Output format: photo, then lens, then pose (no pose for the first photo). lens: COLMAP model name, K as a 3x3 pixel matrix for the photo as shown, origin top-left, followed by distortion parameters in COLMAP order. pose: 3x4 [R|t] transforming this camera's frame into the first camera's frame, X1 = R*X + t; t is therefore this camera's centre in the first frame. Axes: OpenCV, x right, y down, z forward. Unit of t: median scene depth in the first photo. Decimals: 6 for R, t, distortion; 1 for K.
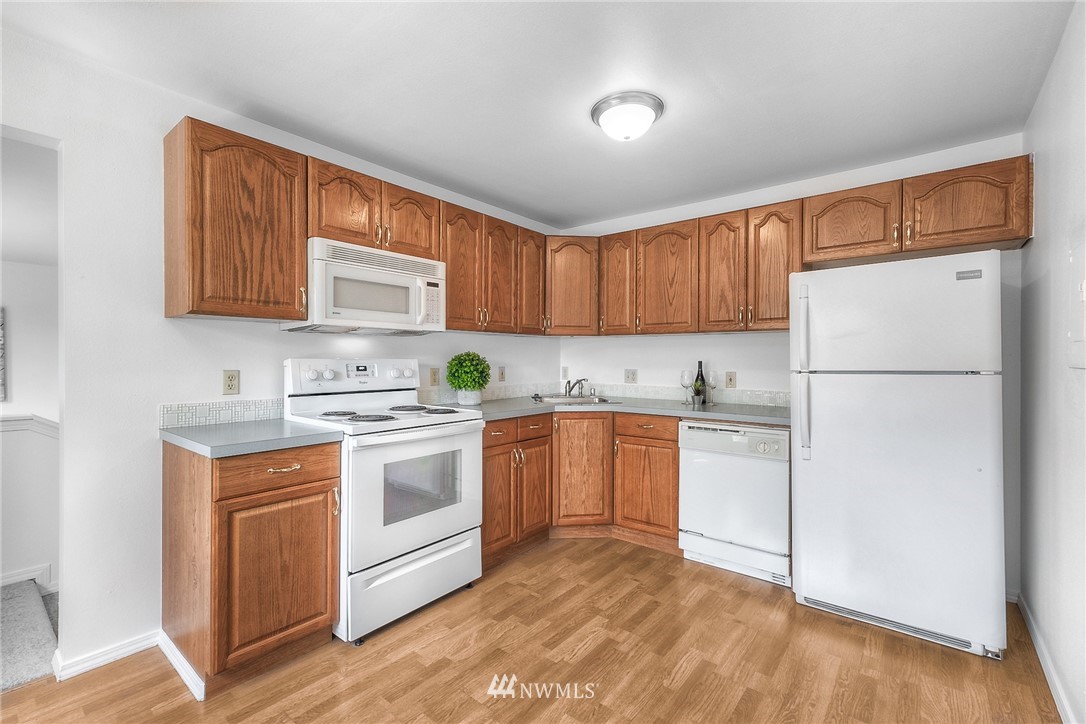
lens RADIAL K [[475.7, 0, 538.3], [0, 475.7, 361.0], [0, 0, 1]] dist [0.000267, -0.000075]
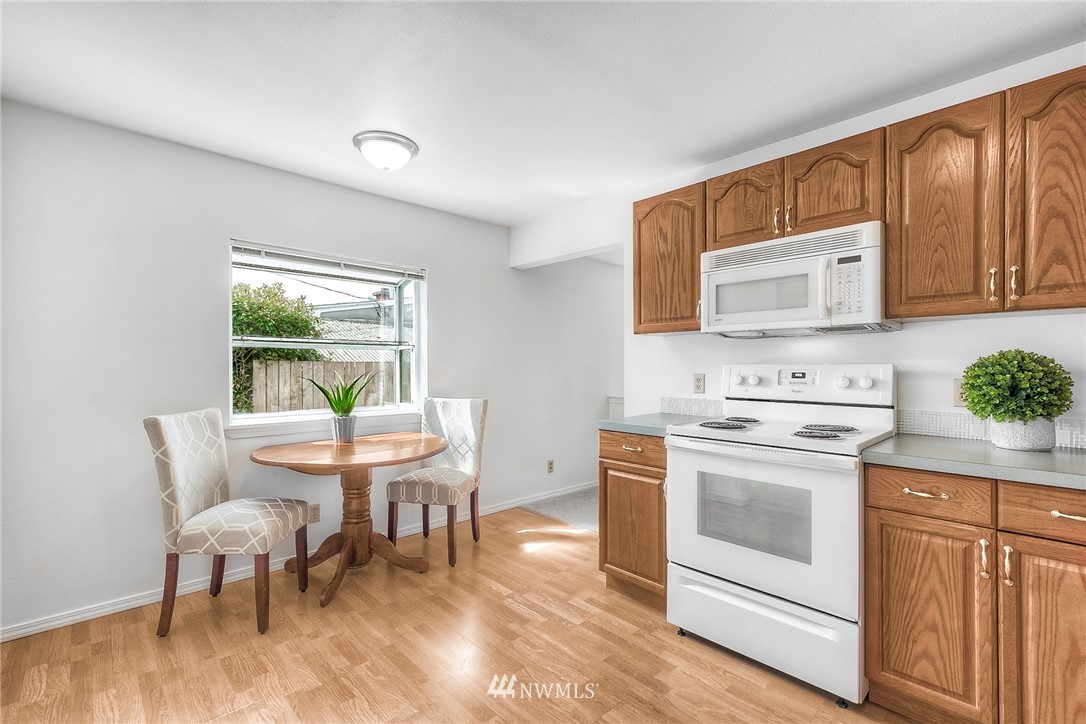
lens RADIAL K [[475.7, 0, 539.3], [0, 475.7, 365.4], [0, 0, 1]] dist [0.000267, -0.000075]
pose [[-0.130692, -0.004132, -0.991414, 0.597365], [-0.004222, 0.999985, -0.003611, 0.003409], [0.991414, 0.003714, -0.130707, 0.690249]]
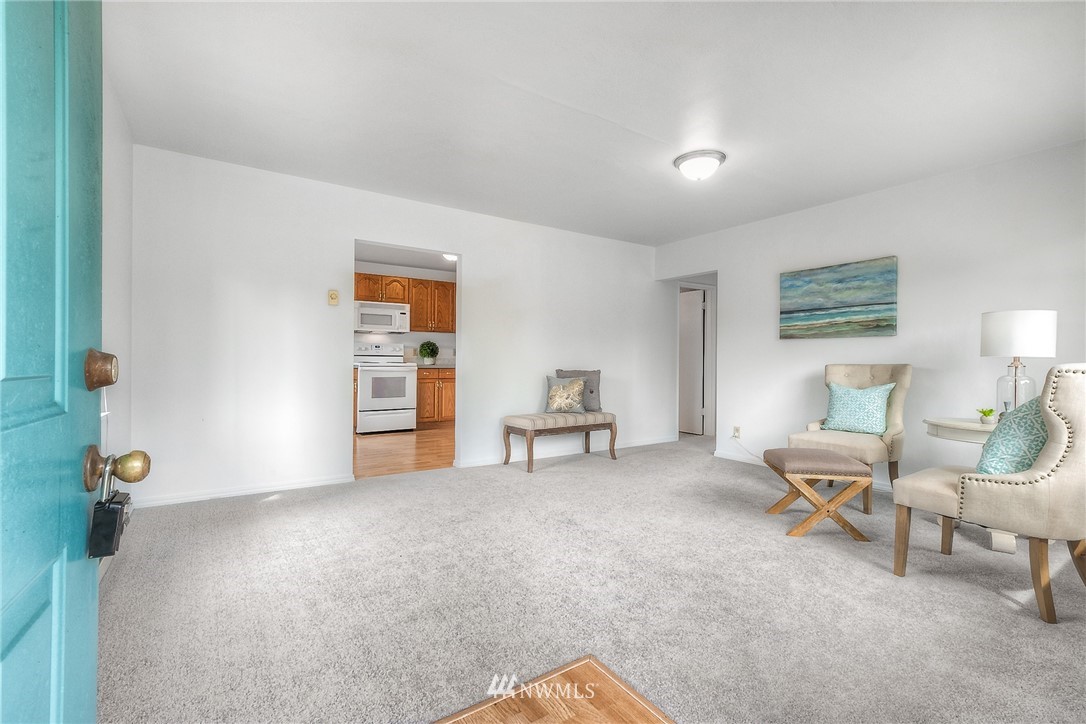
lens RADIAL K [[475.7, 0, 537.9], [0, 475.7, 359.8], [0, 0, 1]] dist [0.000267, -0.000075]
pose [[0.956182, 0.007399, -0.292680, 1.303272], [-0.007751, 0.999970, -0.000045, 0.084879], [0.292671, 0.002312, 0.956210, -1.301093]]
